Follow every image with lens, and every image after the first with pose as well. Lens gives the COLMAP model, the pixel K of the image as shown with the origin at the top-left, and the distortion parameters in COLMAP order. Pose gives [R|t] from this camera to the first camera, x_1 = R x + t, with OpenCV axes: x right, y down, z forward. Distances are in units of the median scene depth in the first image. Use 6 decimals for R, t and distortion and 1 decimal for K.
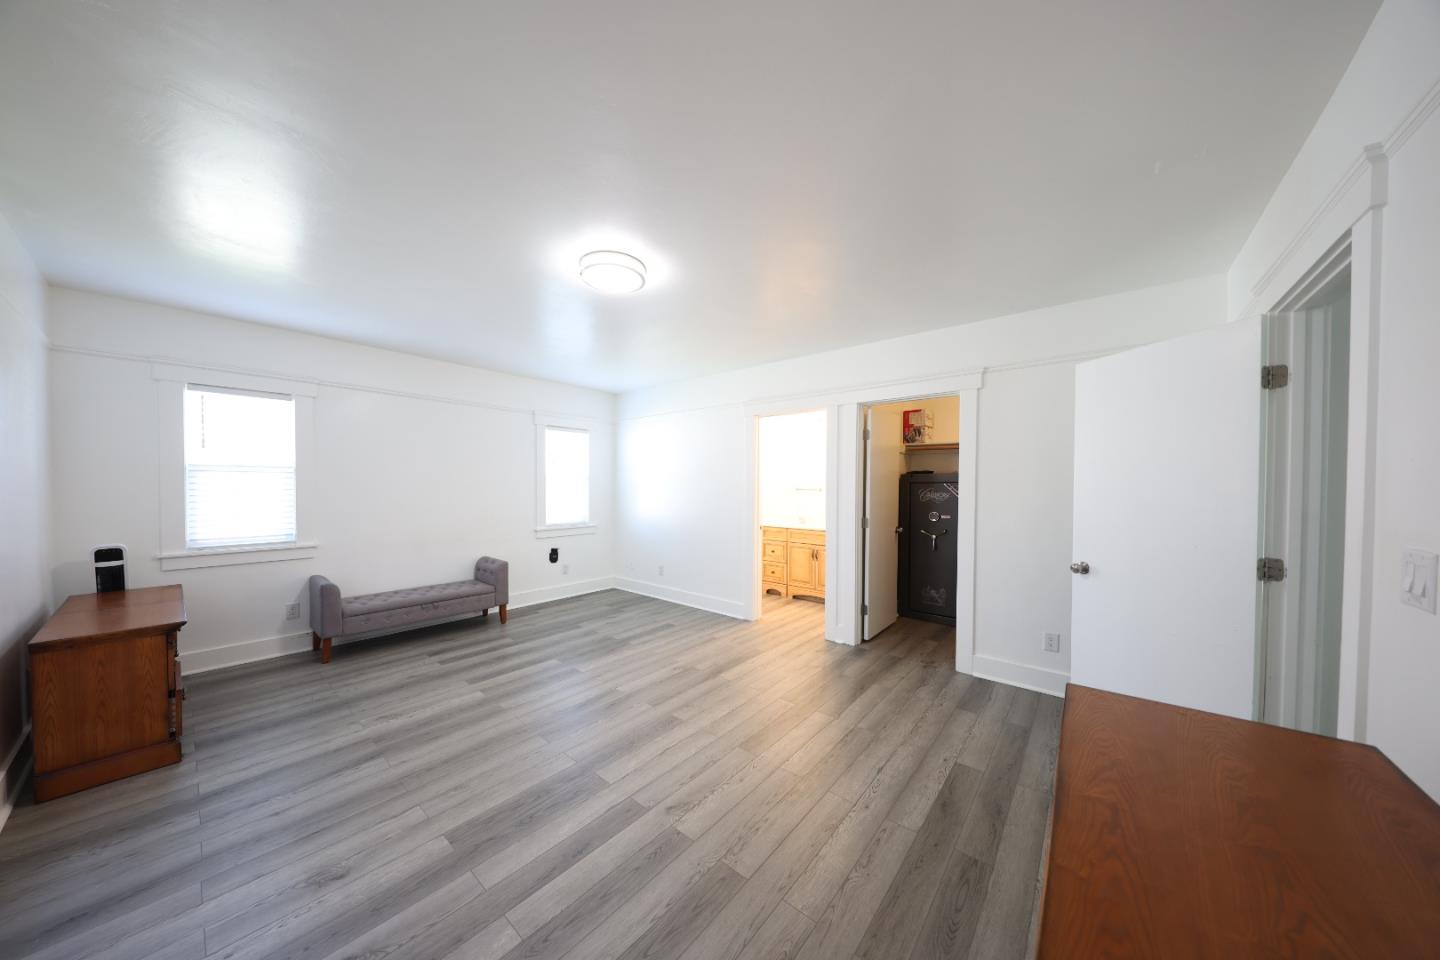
lens RADIAL K [[461.6, 0, 714.8], [0, 461.6, 487.4], [0, 0, 1]] dist [0.012392, -0.006437]
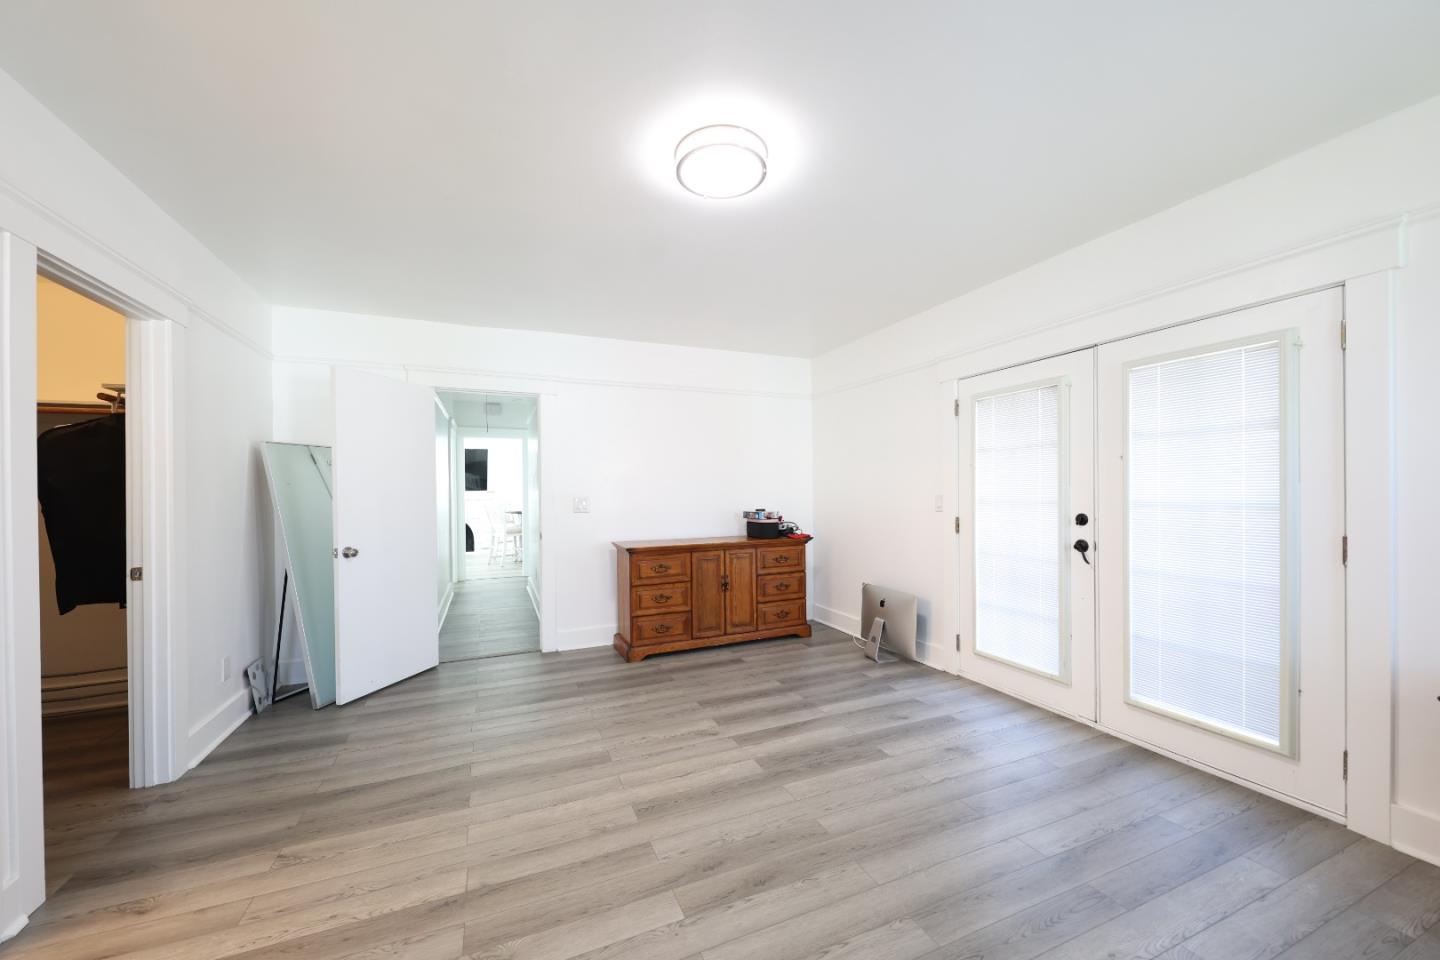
lens RADIAL K [[517.4, 0, 714.5], [0, 517.4, 489.2], [0, 0, 1]] dist [-0.000092, -0.000173]
pose [[-0.889385, 0.004075, 0.457141, -0.624017], [0.011365, 0.999848, 0.013198, 0.017399], [-0.457018, 0.016934, -0.889296, 1.891178]]
